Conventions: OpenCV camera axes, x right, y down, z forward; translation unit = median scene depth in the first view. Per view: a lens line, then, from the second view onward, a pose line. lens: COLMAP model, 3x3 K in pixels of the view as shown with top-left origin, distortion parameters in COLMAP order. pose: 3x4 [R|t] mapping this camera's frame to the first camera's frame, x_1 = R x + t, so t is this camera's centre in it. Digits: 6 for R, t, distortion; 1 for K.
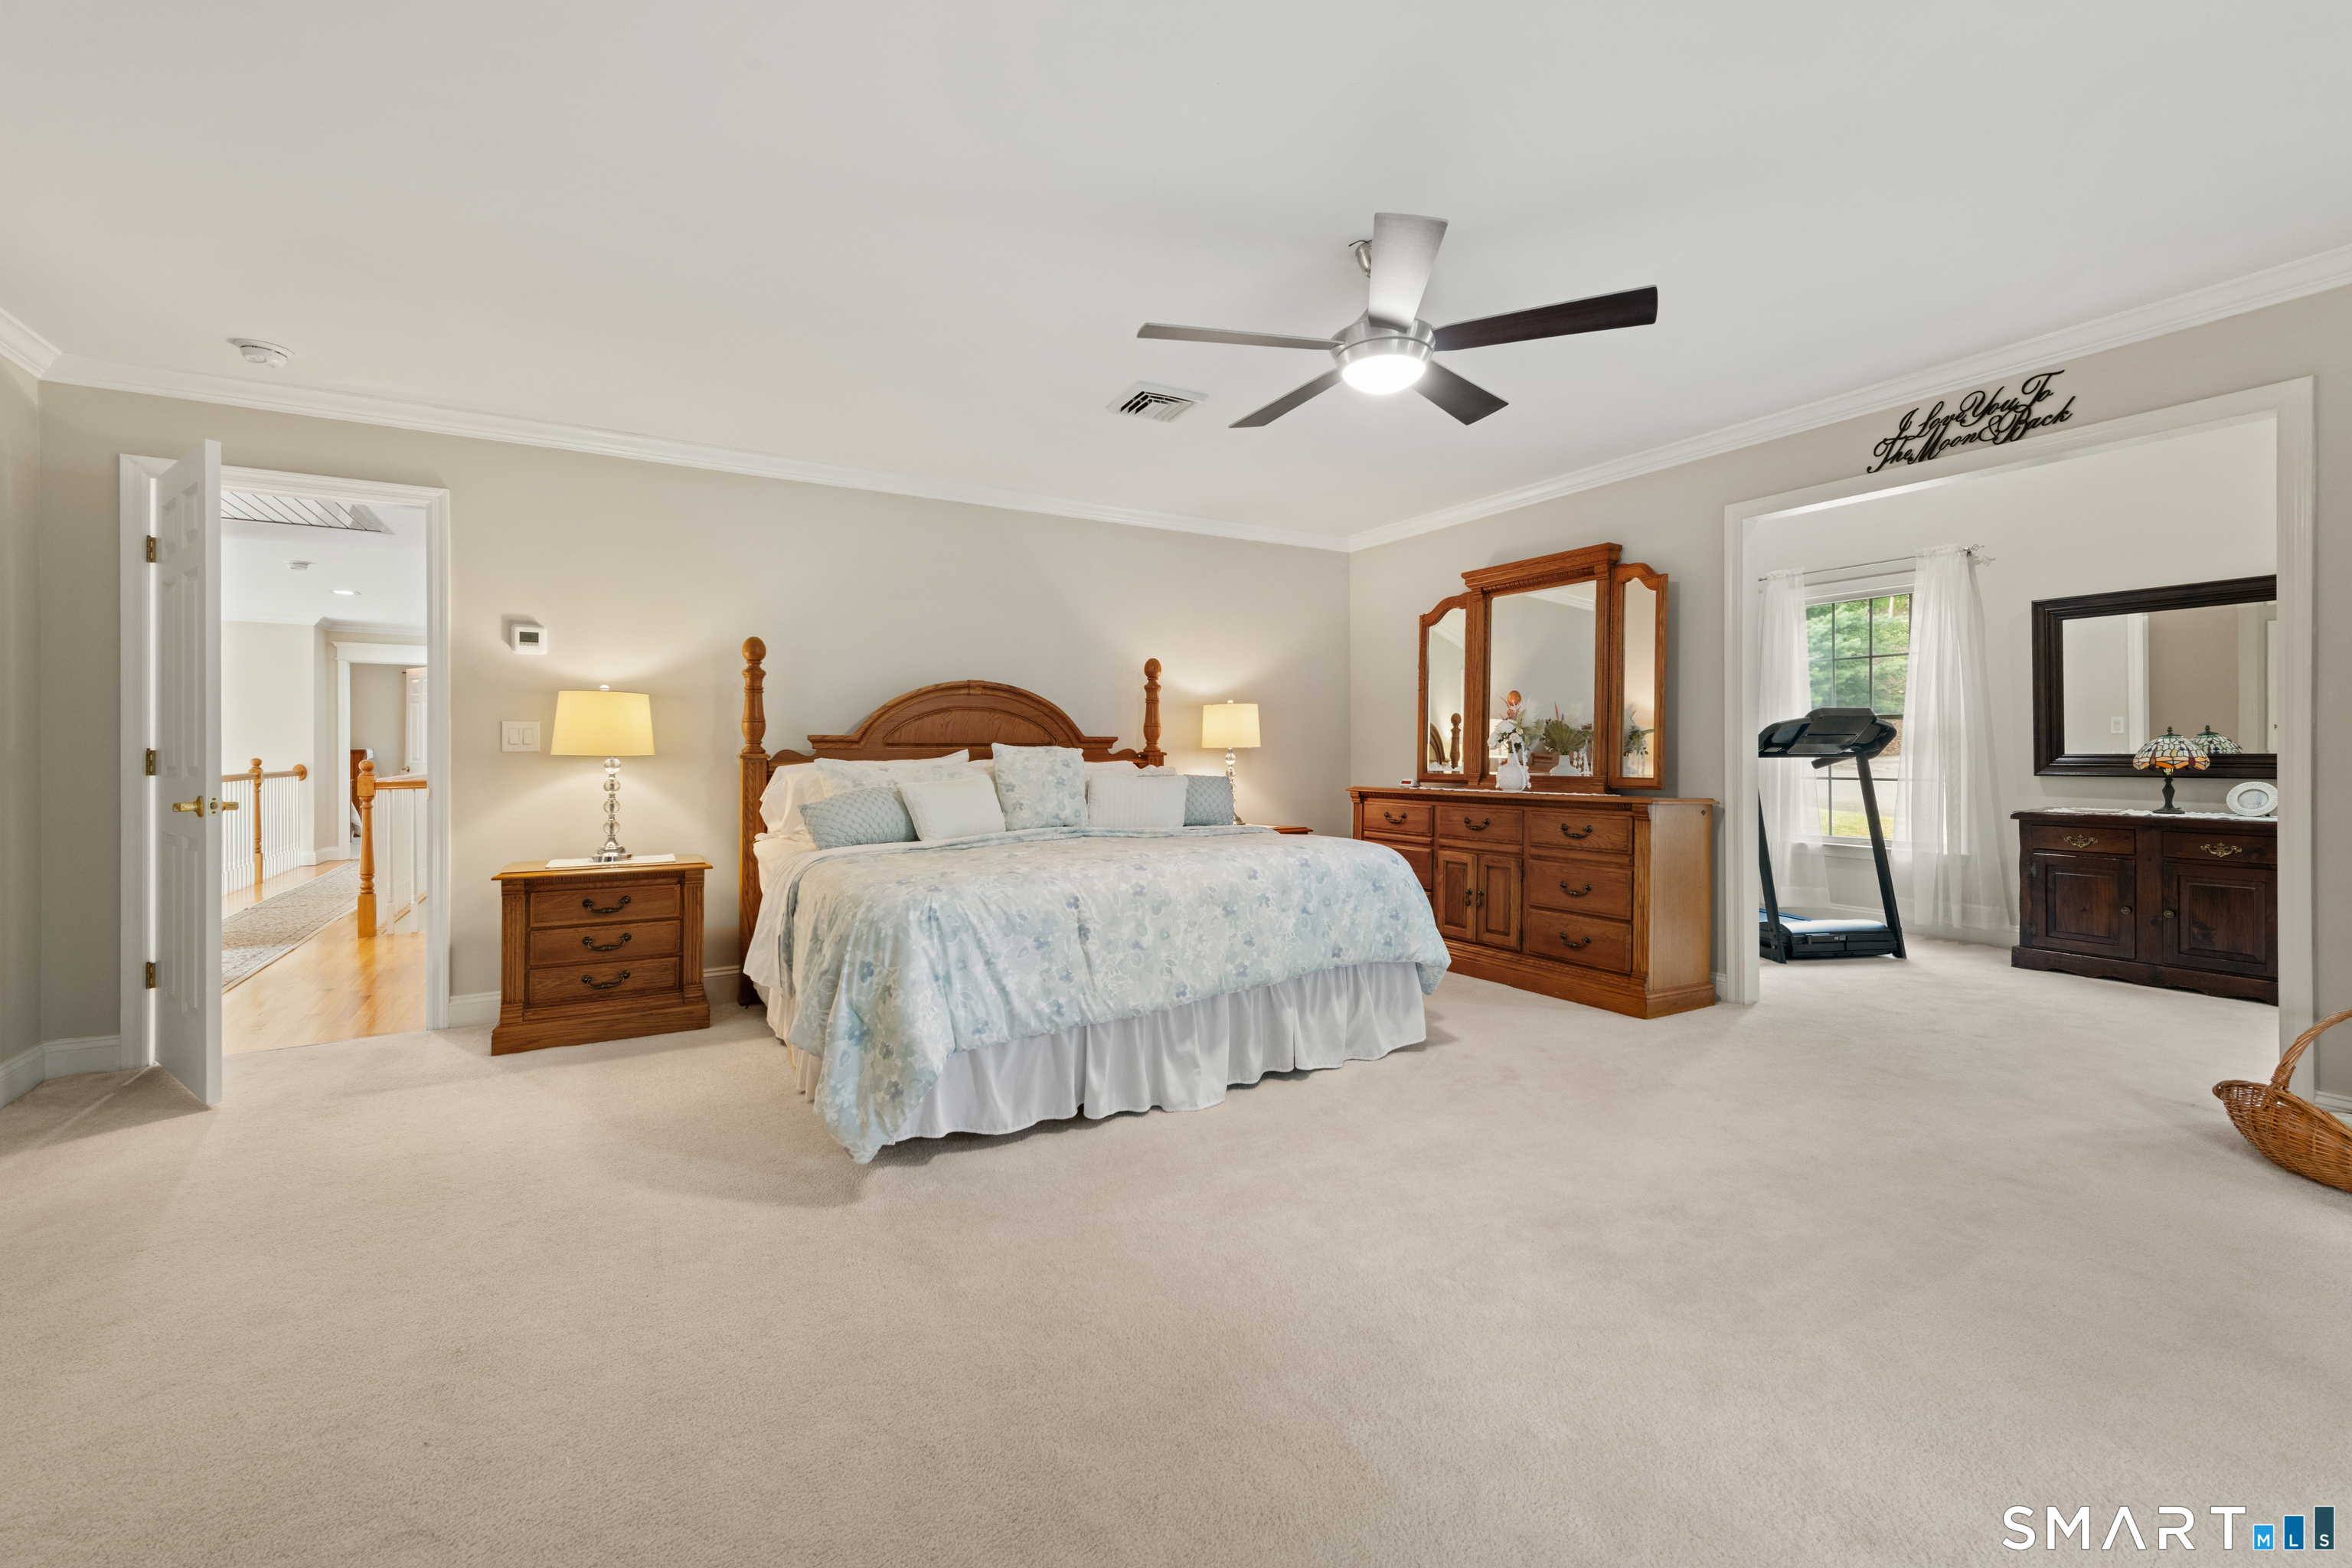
lens RADIAL K [[951.8, 0, 1165.4], [0, 951.8, 750.9], [0, 0, 1]] dist [0.001437, 0.000012]
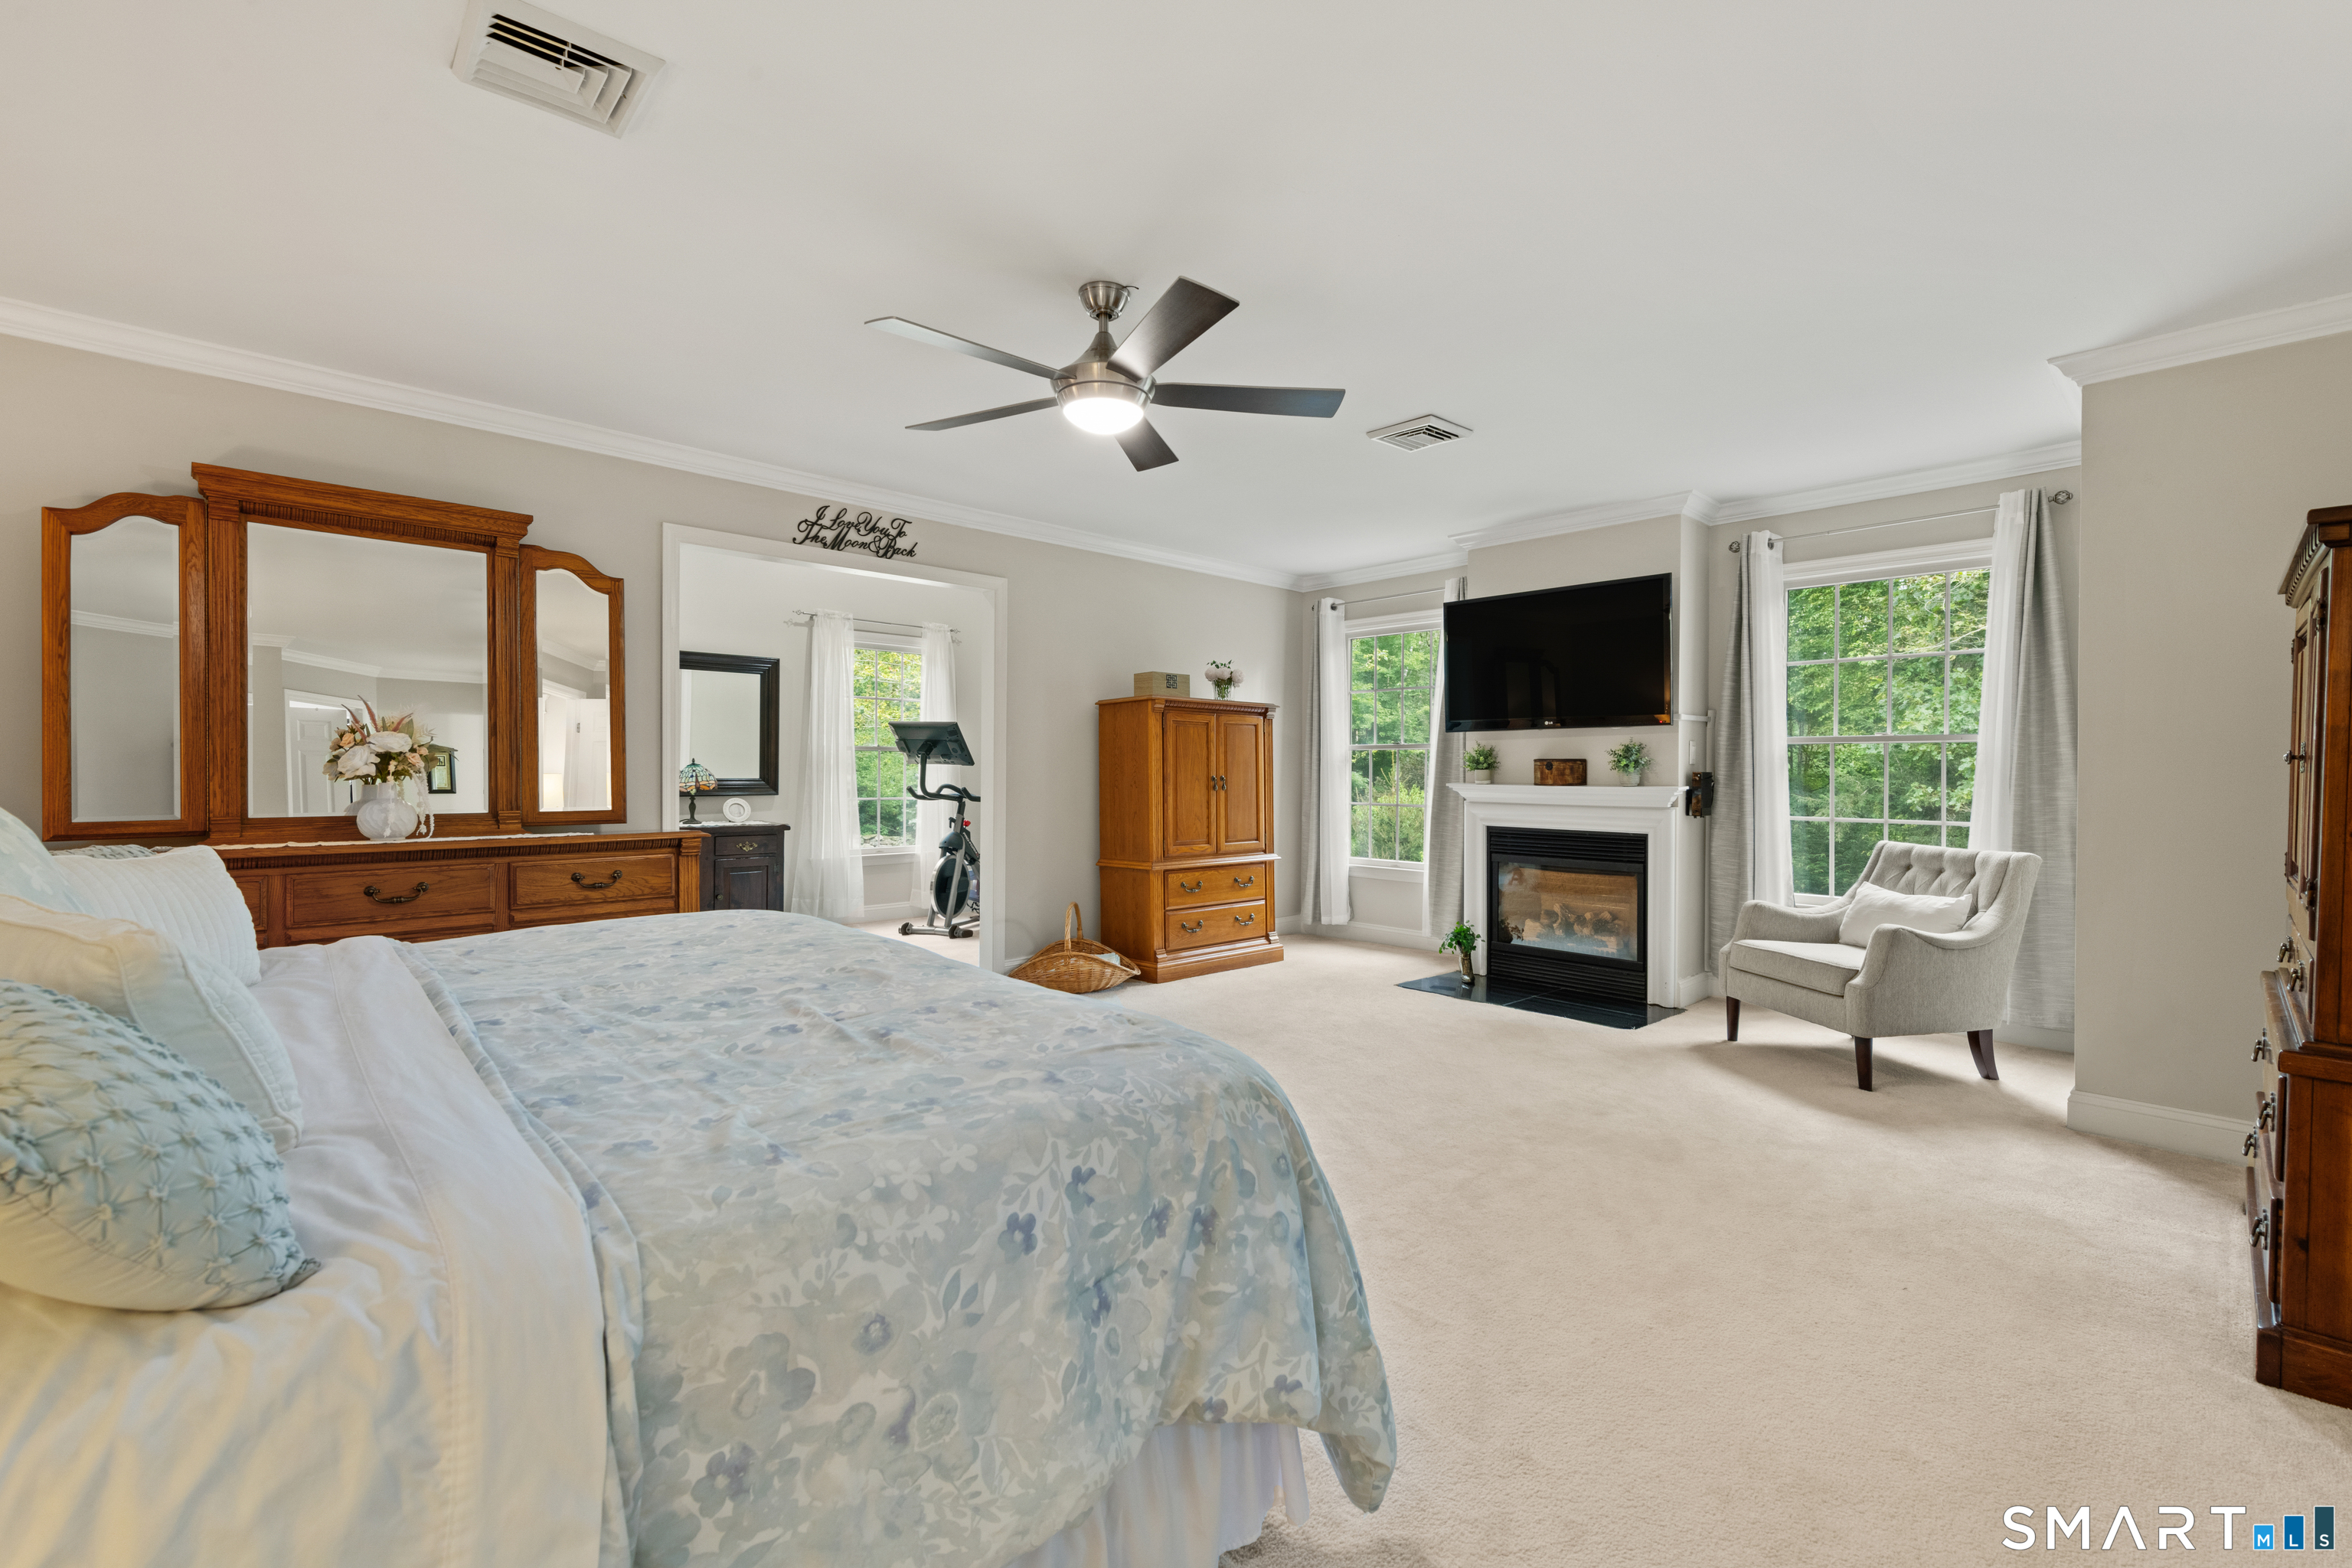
lens RADIAL K [[1044.9, 0, 1178.6], [0, 1044.9, 781.6], [0, 0, 1]] dist [0.005261, 0.000384]
pose [[-0.246214, -0.008823, 0.969175, -0.533247], [-0.007399, 0.999947, 0.007224, -0.008492], [-0.969187, -0.005393, -0.246266, 0.722396]]
